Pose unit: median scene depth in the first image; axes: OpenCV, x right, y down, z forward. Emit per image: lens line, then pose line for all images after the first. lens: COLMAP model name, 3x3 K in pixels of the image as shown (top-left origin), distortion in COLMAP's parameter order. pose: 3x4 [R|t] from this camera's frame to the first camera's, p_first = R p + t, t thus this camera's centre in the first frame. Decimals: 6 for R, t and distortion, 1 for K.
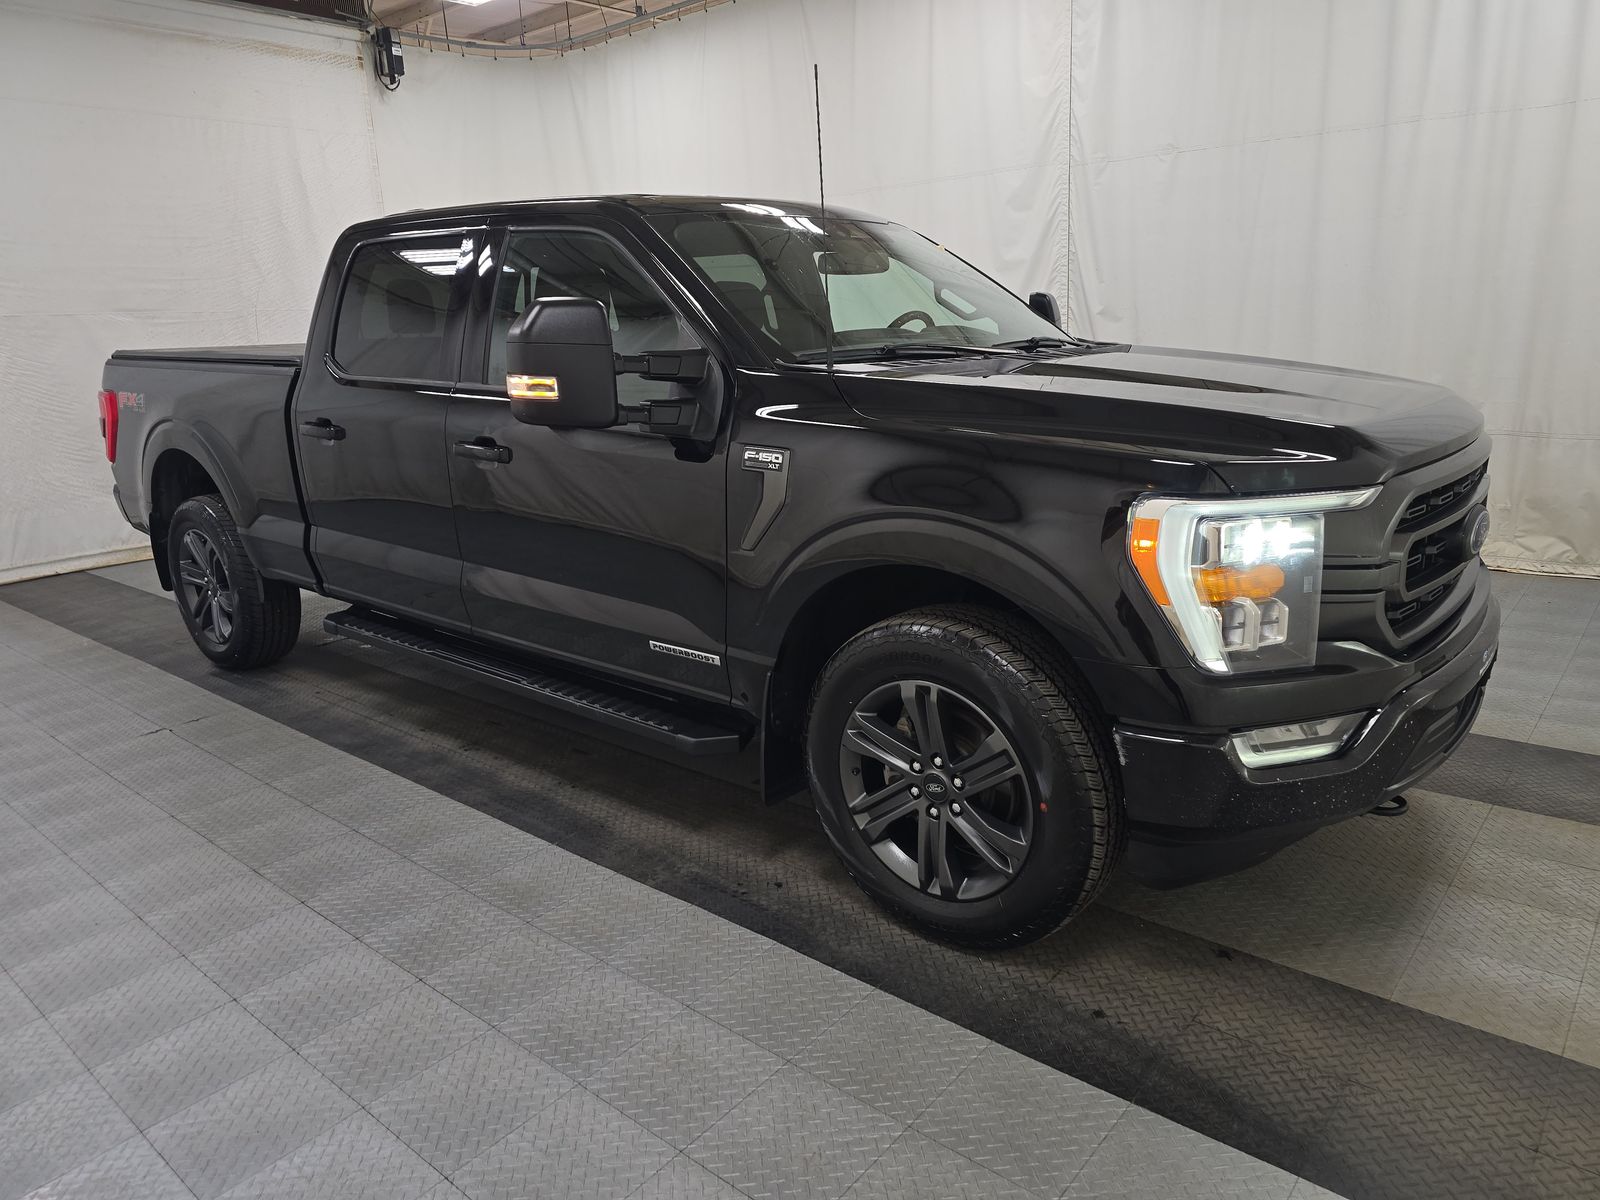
lens RADIAL K [[1011.6, 0, 800.0], [0, 1011.6, 600.0], [0, 0, 1]] dist [0.041056, 0.000232]
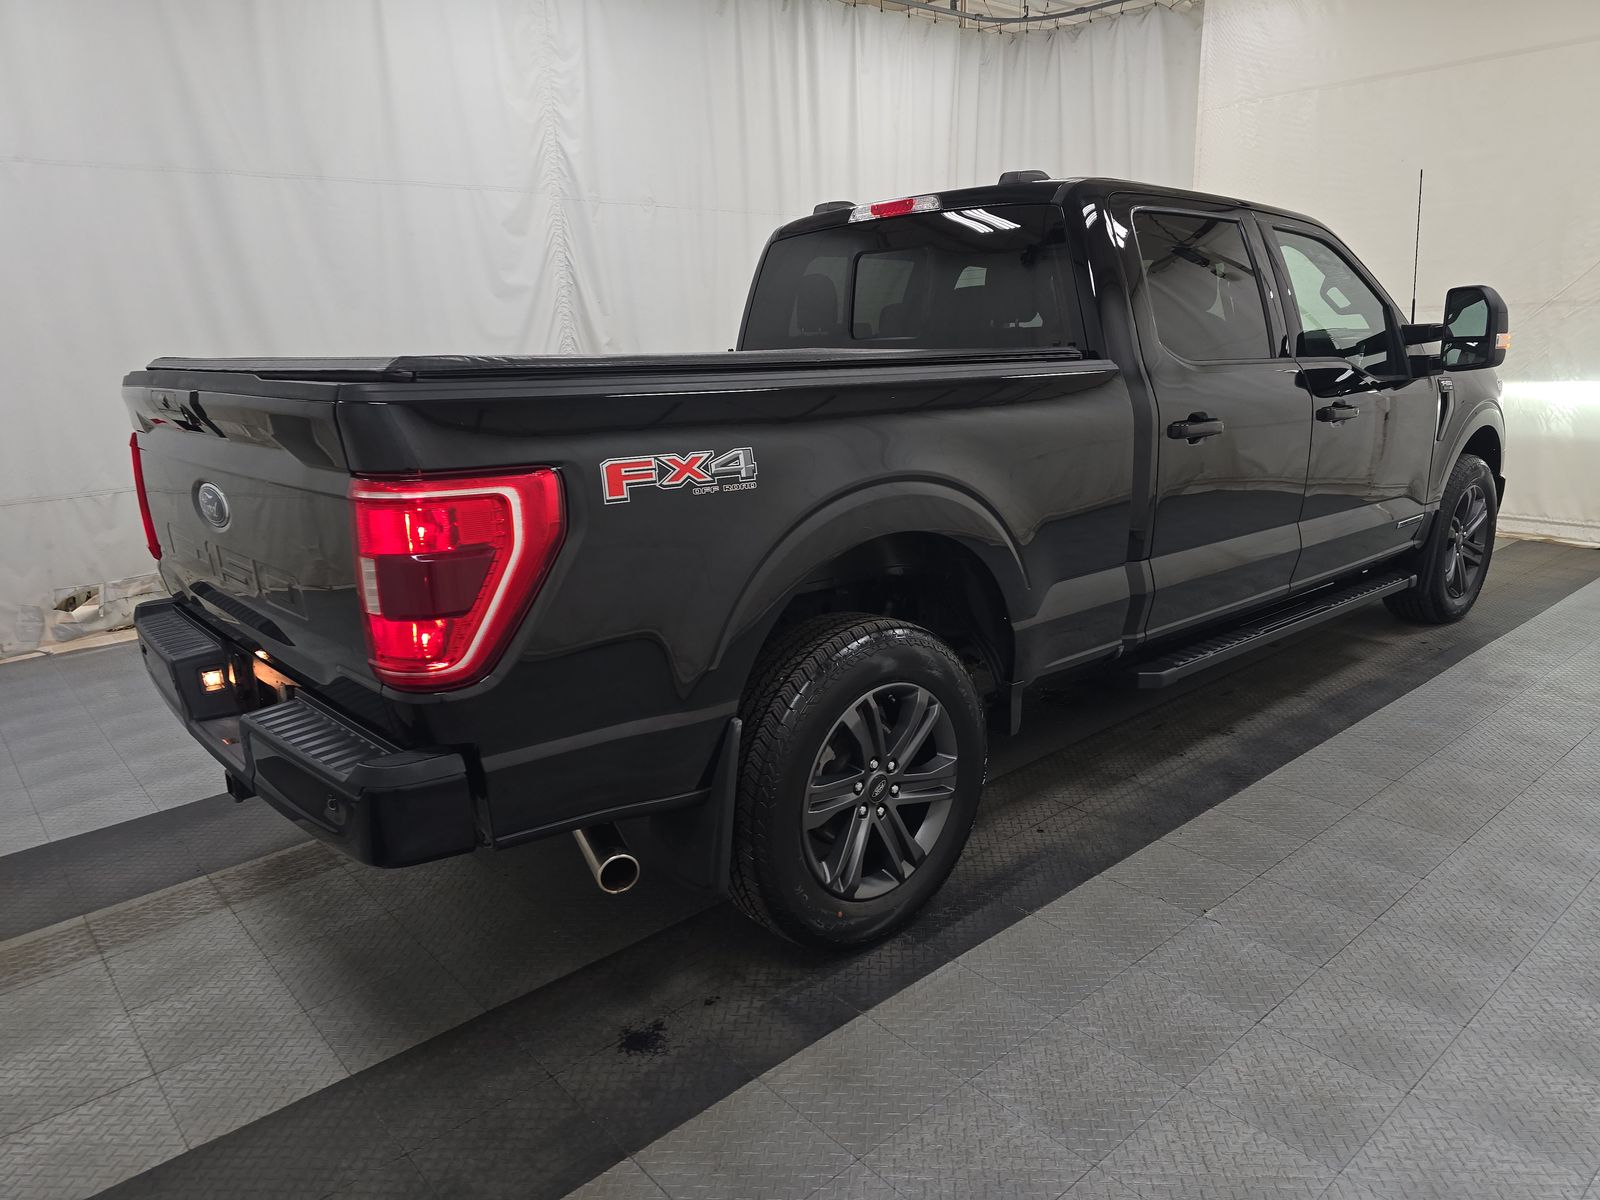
lens RADIAL K [[1102.8, 0, 800.0], [0, 1102.8, 600.0], [0, 0, 1]] dist [0.002811, 0.001207]
pose [[0.171688, -0.182382, 0.968122, -1.247735], [0.301768, 0.945211, 0.124550, -0.194218], [-0.937795, 0.270765, 0.217318, 1.039194]]
